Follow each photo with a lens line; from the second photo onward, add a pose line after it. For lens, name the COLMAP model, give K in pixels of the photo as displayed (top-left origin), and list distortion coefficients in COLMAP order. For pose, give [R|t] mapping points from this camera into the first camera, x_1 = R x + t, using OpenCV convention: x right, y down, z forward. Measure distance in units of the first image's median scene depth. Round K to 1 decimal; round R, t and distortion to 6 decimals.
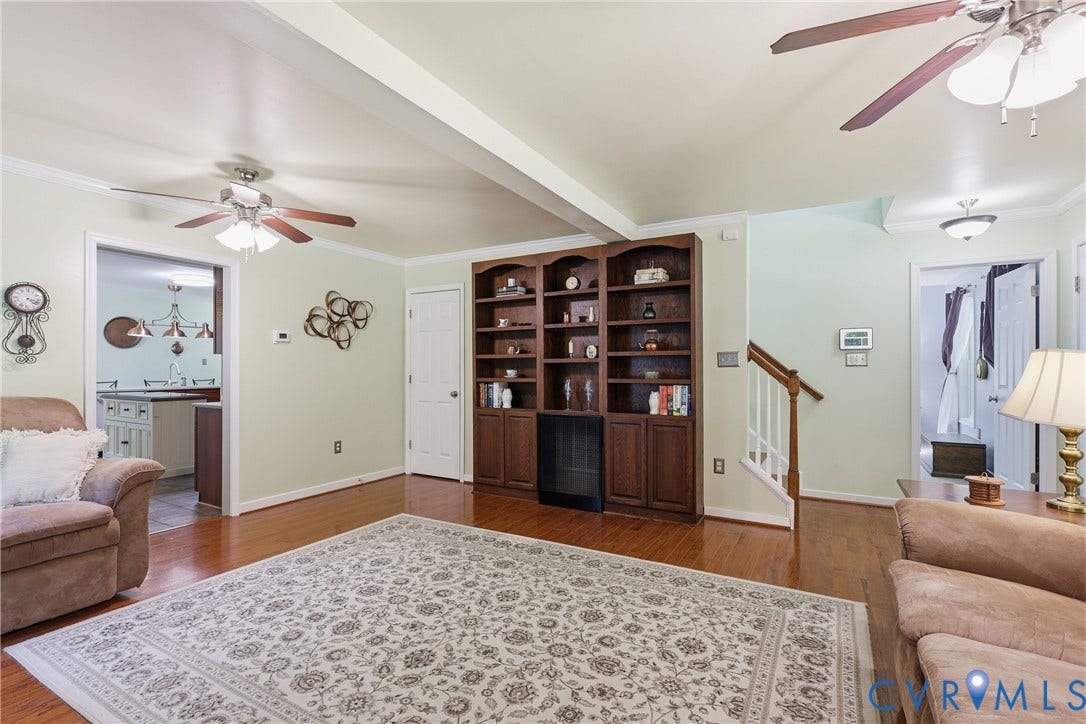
lens RADIAL K [[505.9, 0, 536.8], [0, 505.9, 363.8], [0, 0, 1]] dist [-0.001083, 0.000827]
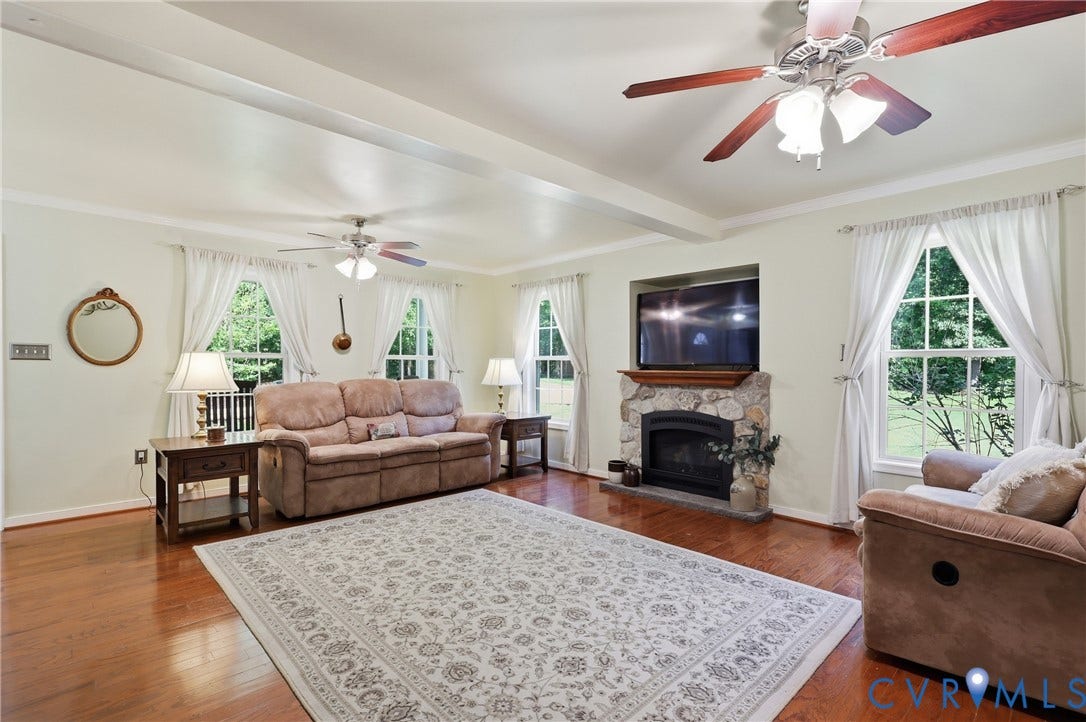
lens RADIAL K [[505.9, 0, 546.9], [0, 505.9, 369.3], [0, 0, 1]] dist [-0.001083, 0.000827]
pose [[-0.962880, -0.006533, 0.269849, -0.538819], [-0.005873, 0.999977, 0.003252, 0.016455], [-0.269864, 0.001546, -0.962897, 1.947355]]
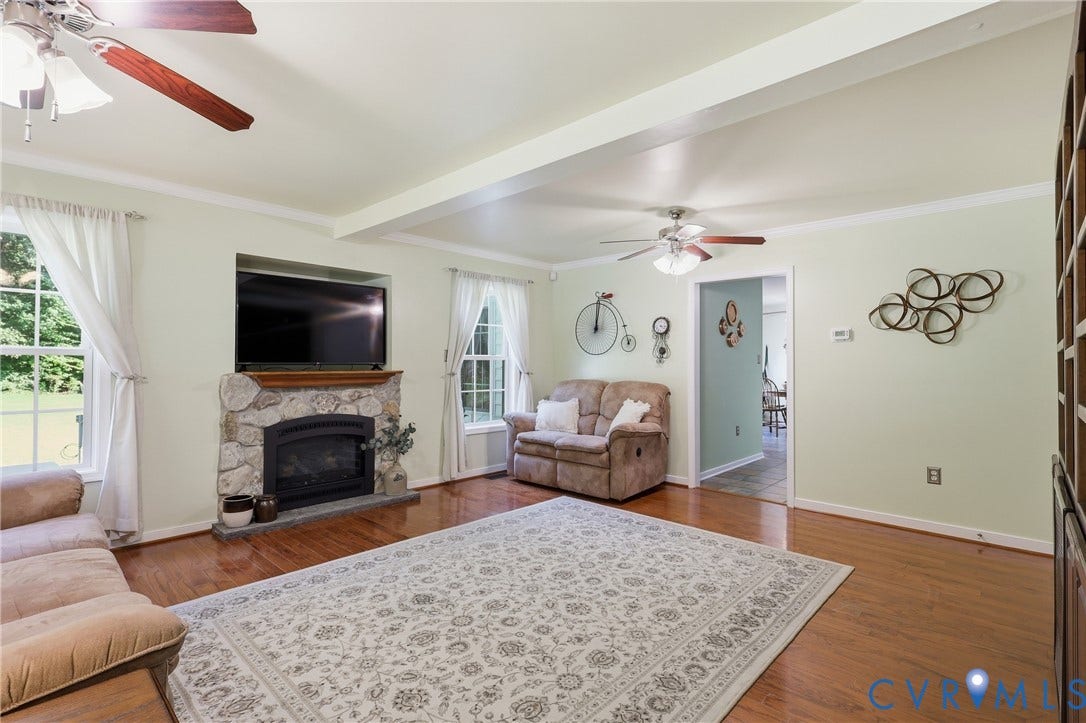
lens RADIAL K [[505.9, 0, 539.6], [0, 505.9, 359.9], [0, 0, 1]] dist [-0.001083, 0.000827]
pose [[-0.230459, -0.010292, -0.973028, 0.893969], [-0.001001, 0.999946, -0.010339, 0.005278], [0.973082, -0.001409, -0.230457, 1.165593]]
